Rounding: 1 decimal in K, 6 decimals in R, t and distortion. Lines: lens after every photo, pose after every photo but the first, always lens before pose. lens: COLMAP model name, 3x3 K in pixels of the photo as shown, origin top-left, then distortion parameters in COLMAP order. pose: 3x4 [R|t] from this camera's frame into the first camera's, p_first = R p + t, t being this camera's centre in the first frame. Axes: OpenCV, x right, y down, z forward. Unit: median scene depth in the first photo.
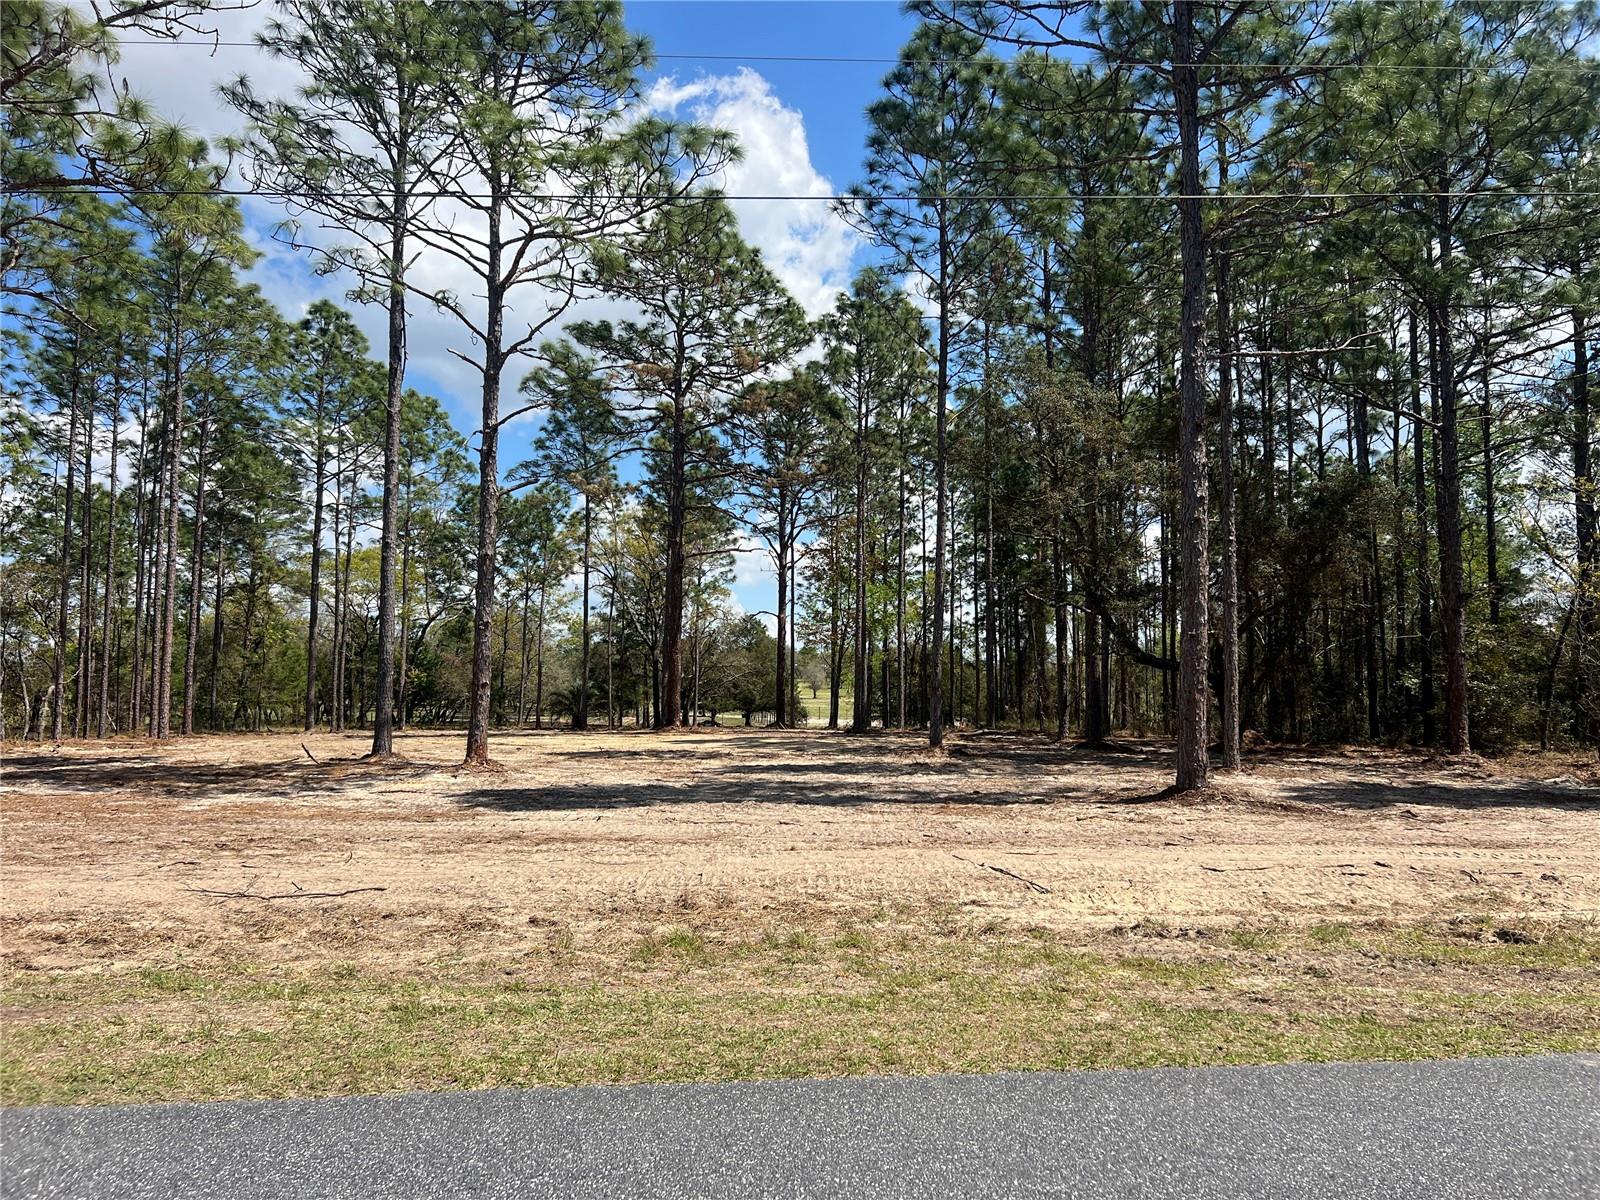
lens RADIAL K [[1212.9, 0, 877.2], [0, 1212.9, 626.3], [0, 0, 1]] dist [0.010522, 0.010207]
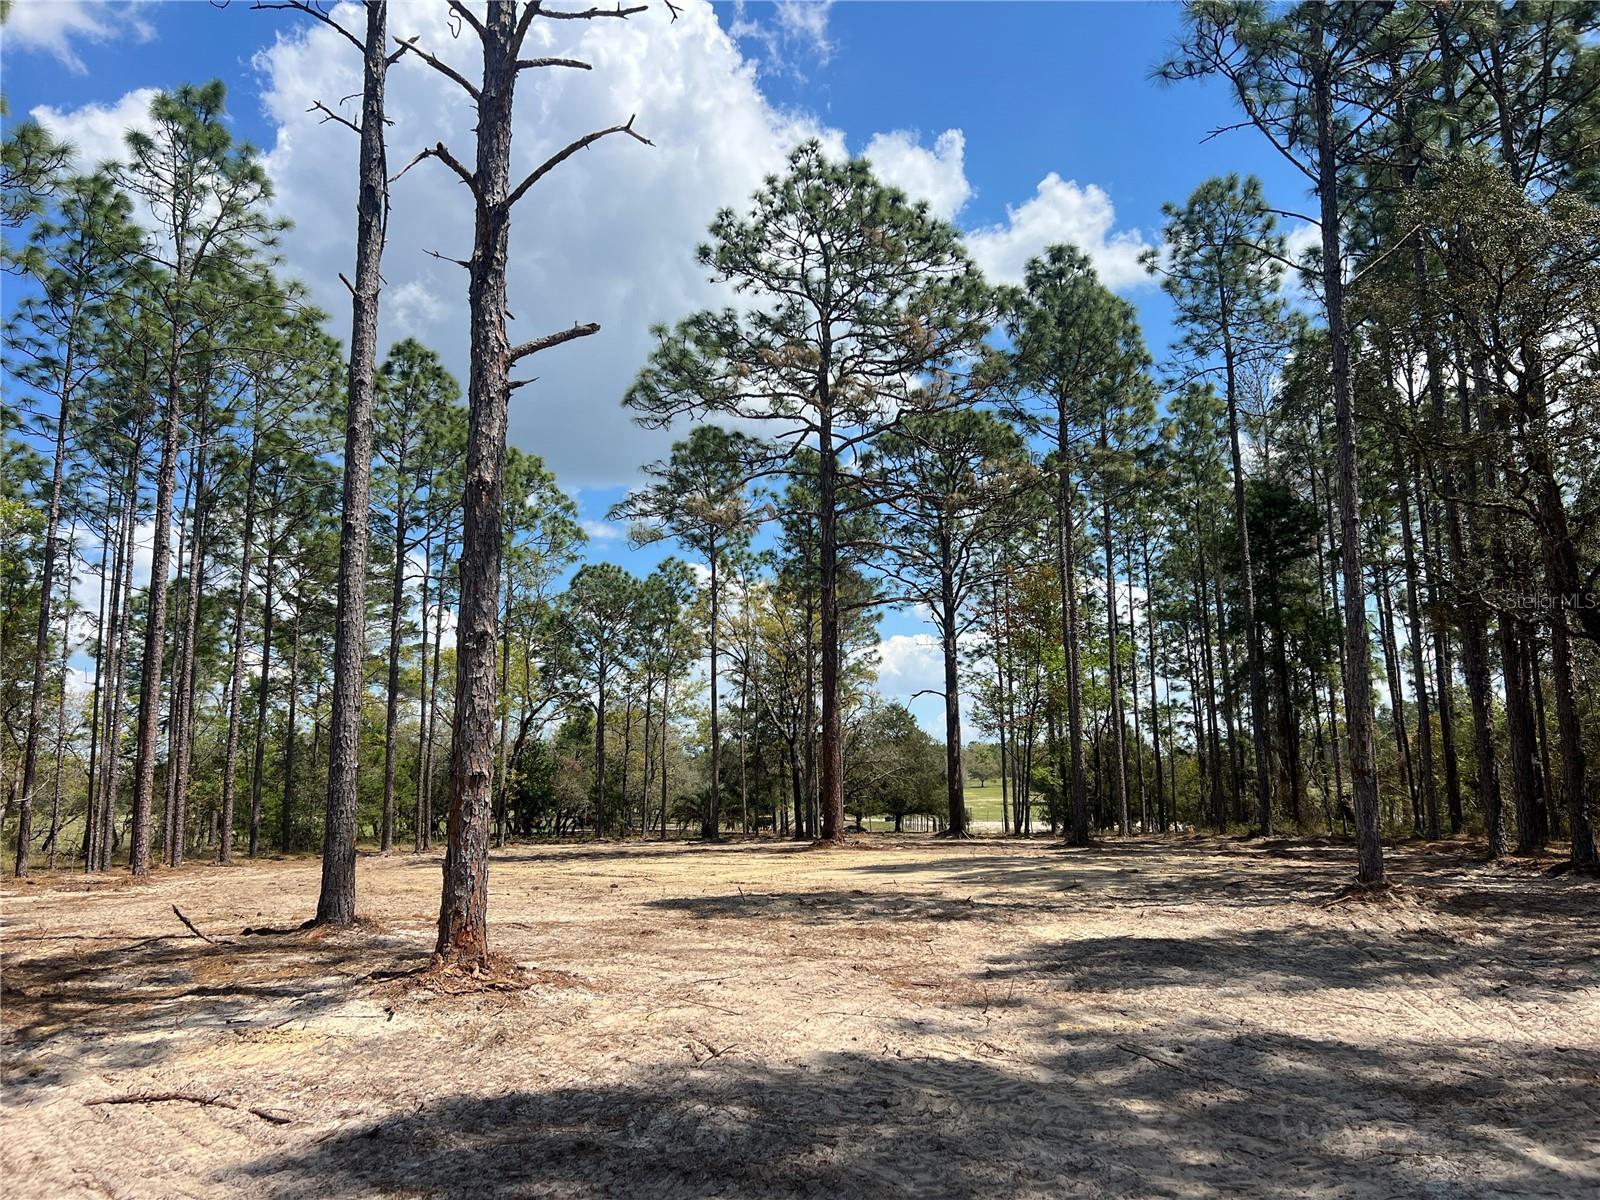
lens RADIAL K [[1214.3, 0, 824.9], [0, 1214.3, 602.0], [0, 0, 1]] dist [0.087426, -0.109746]
pose [[0.988792, -0.044327, -0.142571, -0.035512], [0.029745, 0.994254, -0.102833, 0.008812], [0.146310, 0.097440, 0.984428, 0.151564]]
